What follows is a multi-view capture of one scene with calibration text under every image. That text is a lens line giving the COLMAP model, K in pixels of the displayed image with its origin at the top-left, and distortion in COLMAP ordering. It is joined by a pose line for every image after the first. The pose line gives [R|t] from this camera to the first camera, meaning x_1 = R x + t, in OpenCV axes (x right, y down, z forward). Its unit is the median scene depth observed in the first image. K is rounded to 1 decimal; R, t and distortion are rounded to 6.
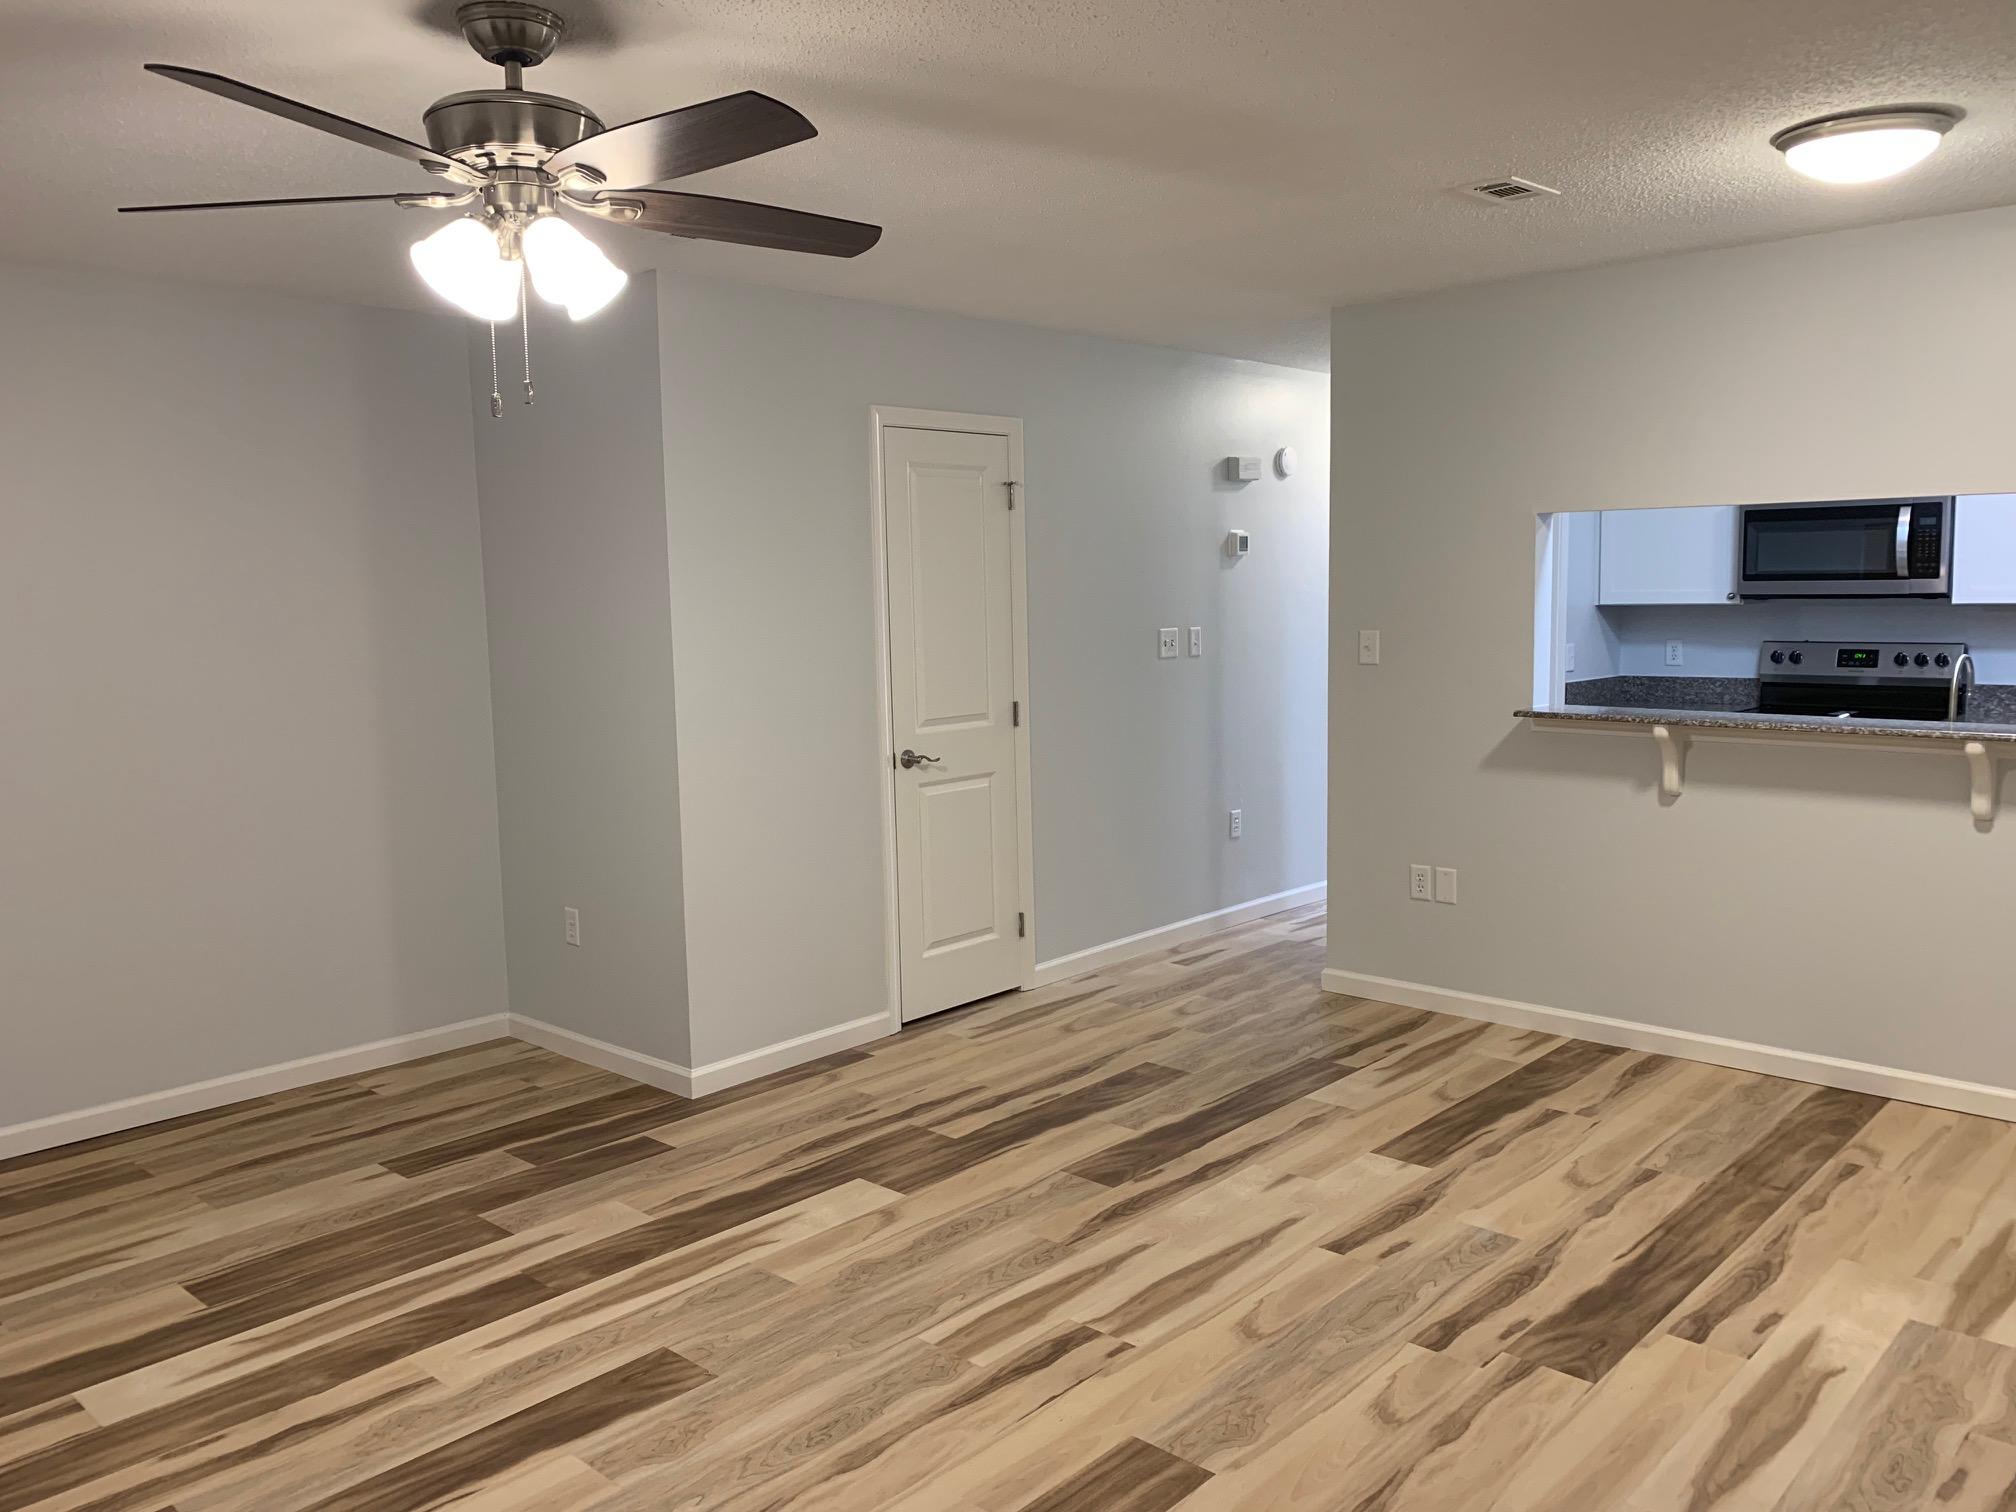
lens RADIAL K [[1559.2, 0, 1008.0], [0, 1559.2, 756.0], [0, 0, 1]] dist [0.061079, -0.002144]
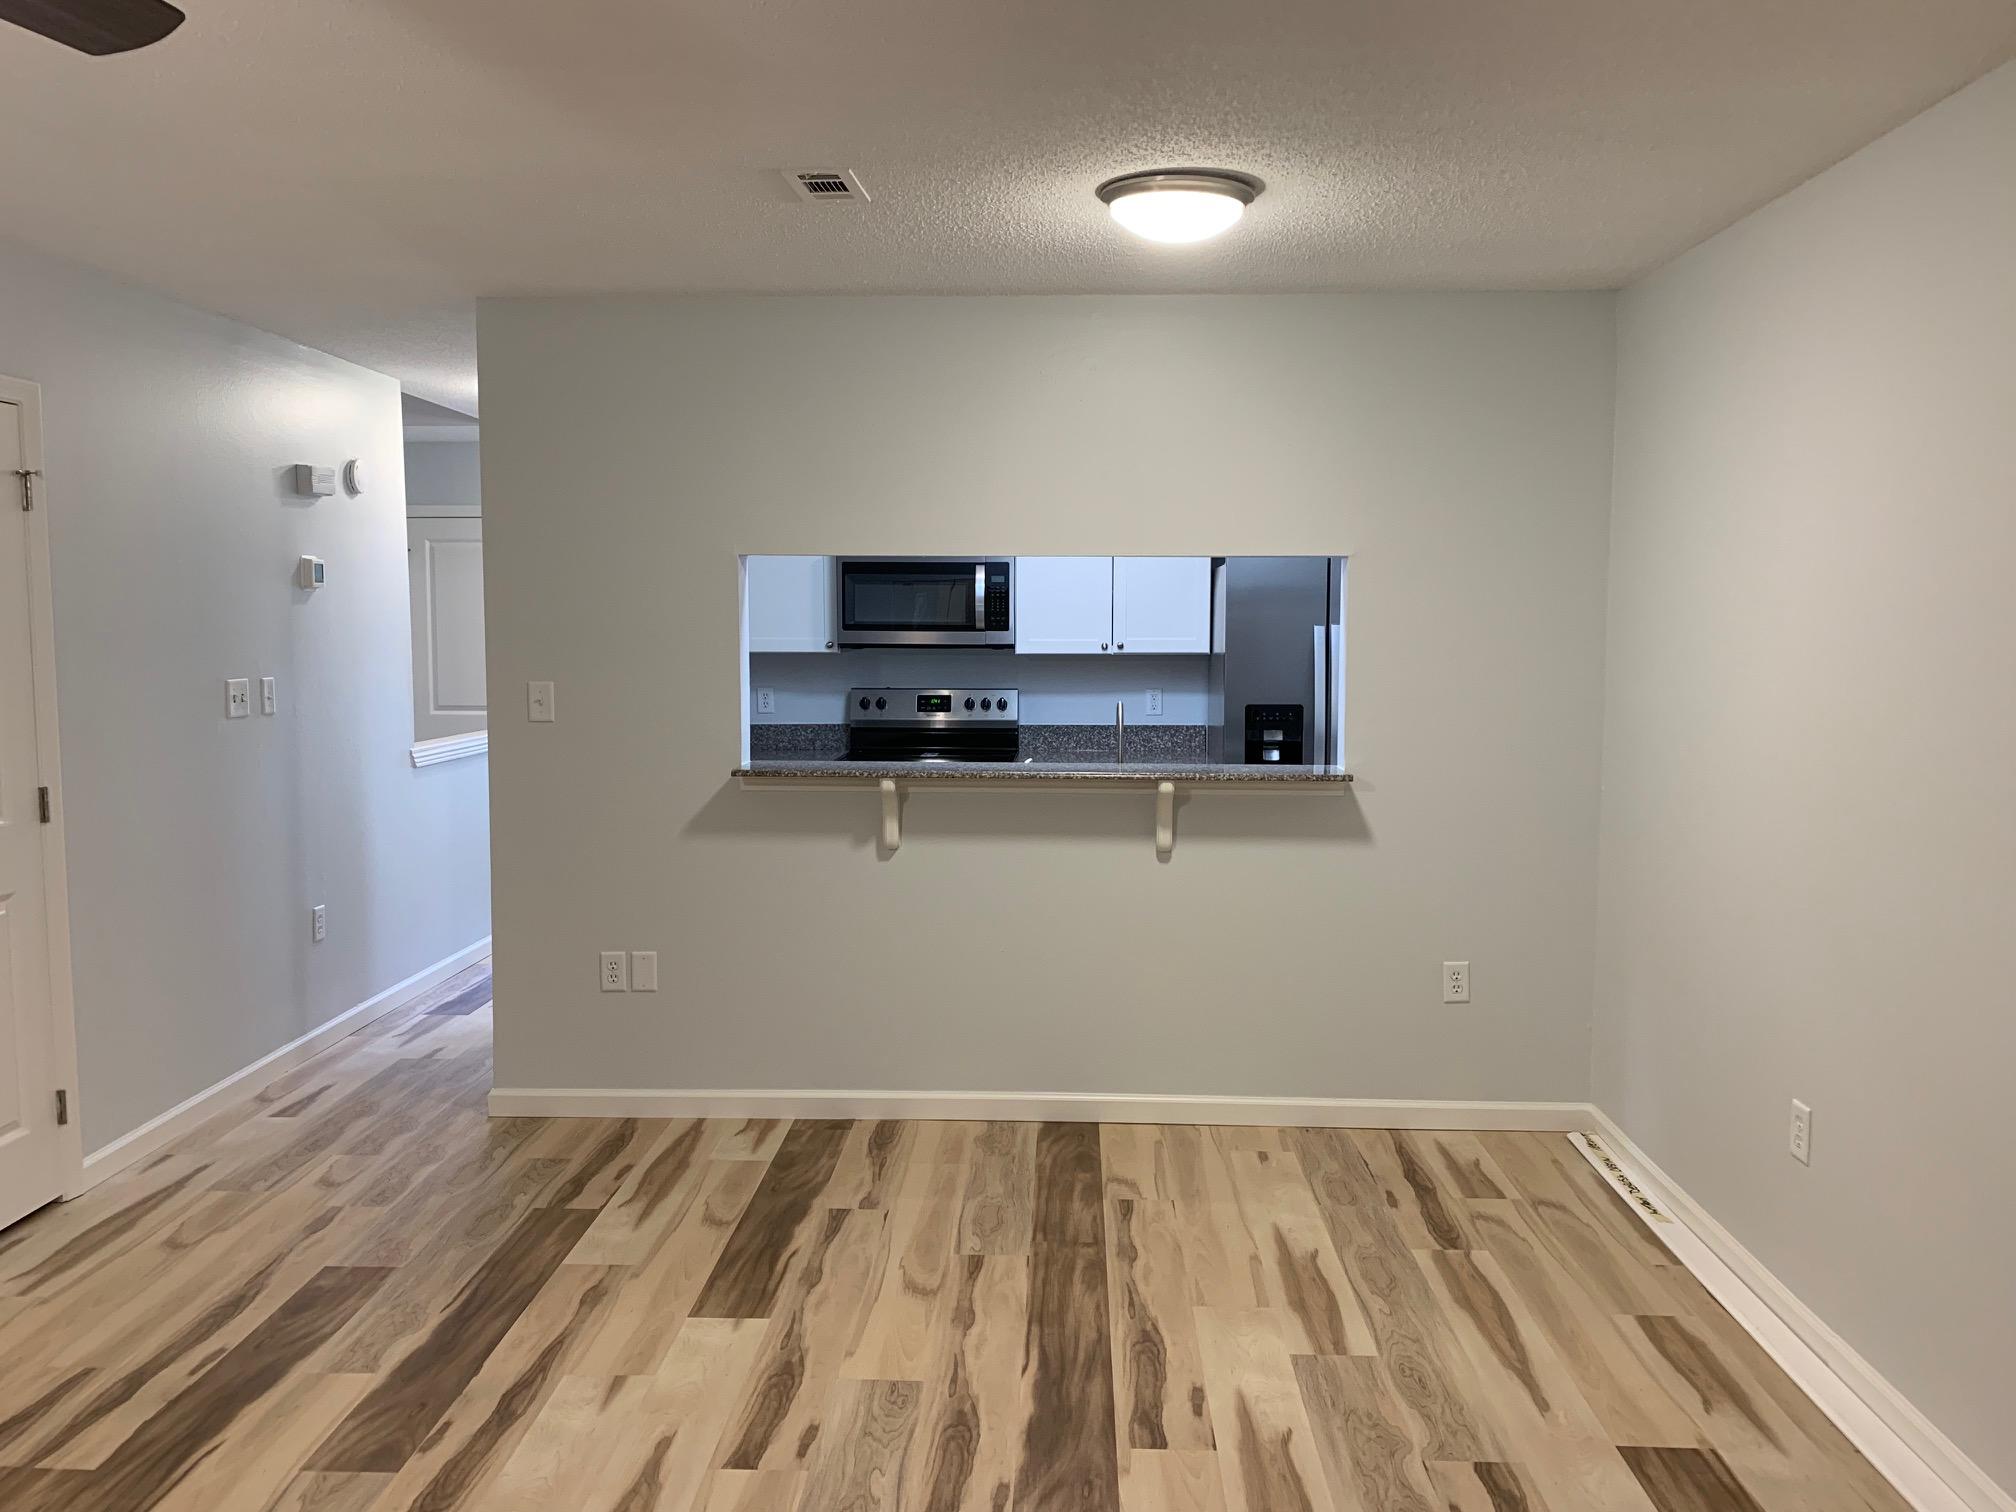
lens RADIAL K [[1574.8, 0, 1004.0], [0, 1574.8, 740.9], [0, 0, 1]] dist [0.074537, -0.062025]
pose [[0.770469, -0.033778, 0.636582, -0.132612], [0.057518, 0.998206, -0.016649, -0.020713], [-0.634878, 0.049443, 0.771029, 0.193941]]
